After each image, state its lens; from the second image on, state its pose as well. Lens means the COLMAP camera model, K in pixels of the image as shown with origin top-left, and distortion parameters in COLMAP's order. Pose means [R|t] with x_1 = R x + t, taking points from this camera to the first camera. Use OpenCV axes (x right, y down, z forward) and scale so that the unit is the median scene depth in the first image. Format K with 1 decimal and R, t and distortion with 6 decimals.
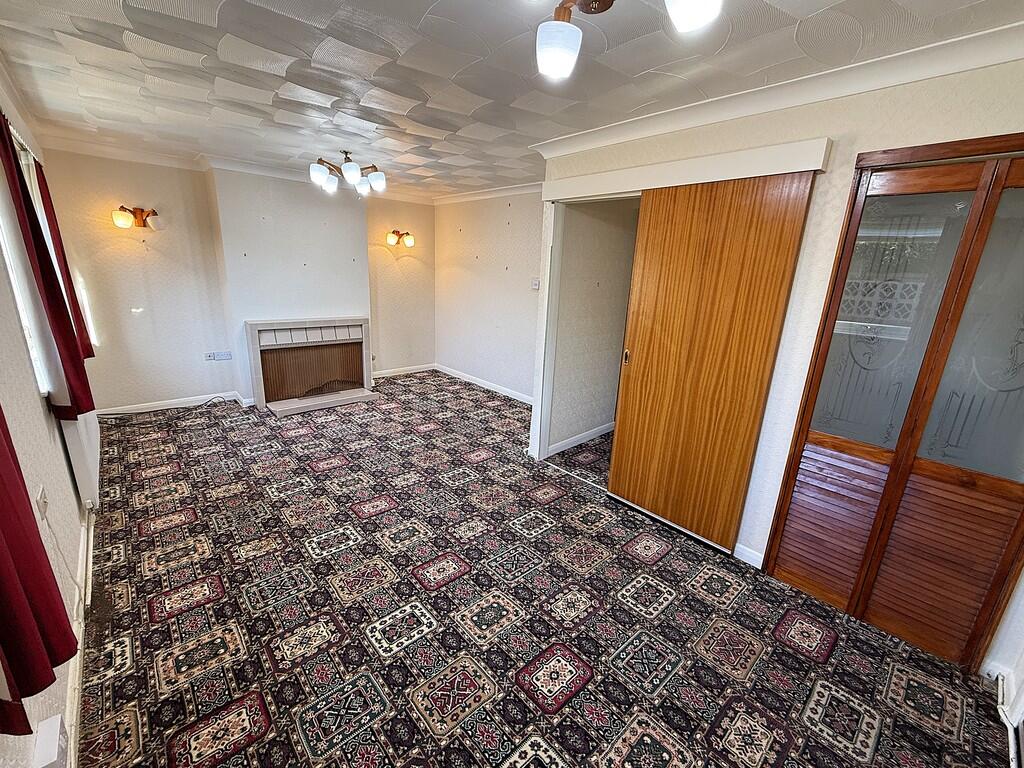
lens RADIAL K [[427.4, 0, 511.6], [0, 427.4, 398.0], [0, 0, 1]] dist [-0.001458, -0.000163]
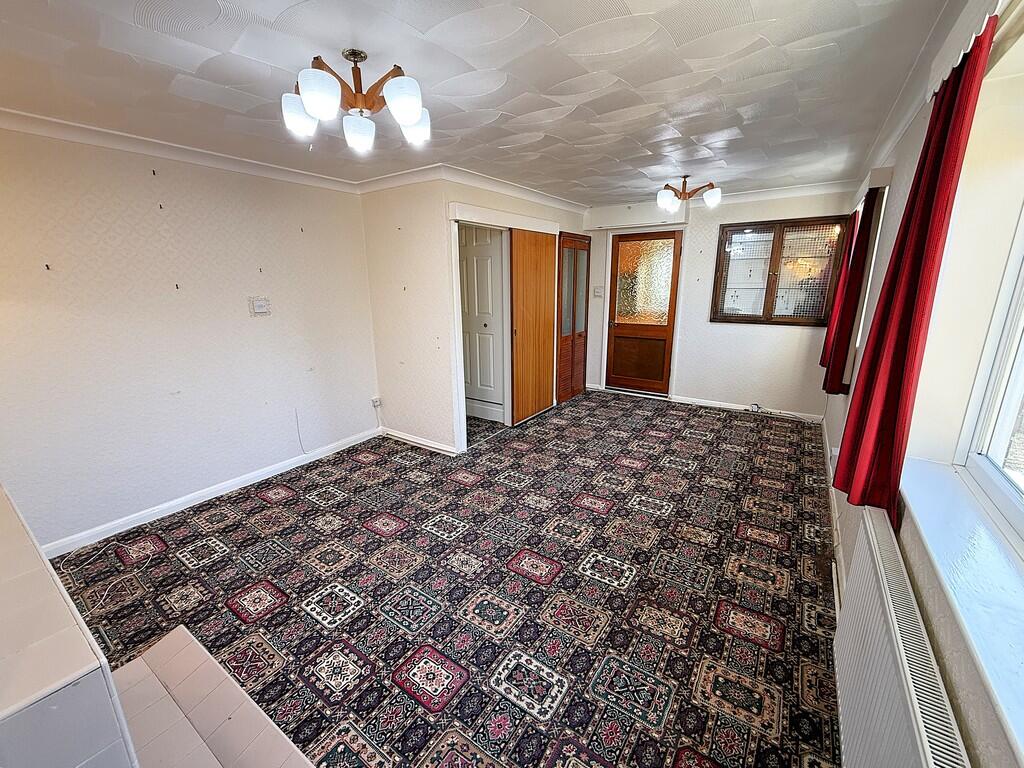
lens RADIAL K [[413.6, 0, 511.2], [0, 413.6, 382.5], [0, 0, 1]] dist [0.000568, 0.000098]
pose [[-0.228488, -0.270650, 0.935169, -1.019574], [0.293169, 0.896863, 0.331193, -0.372660], [-0.928356, 0.349836, -0.125576, 1.063207]]
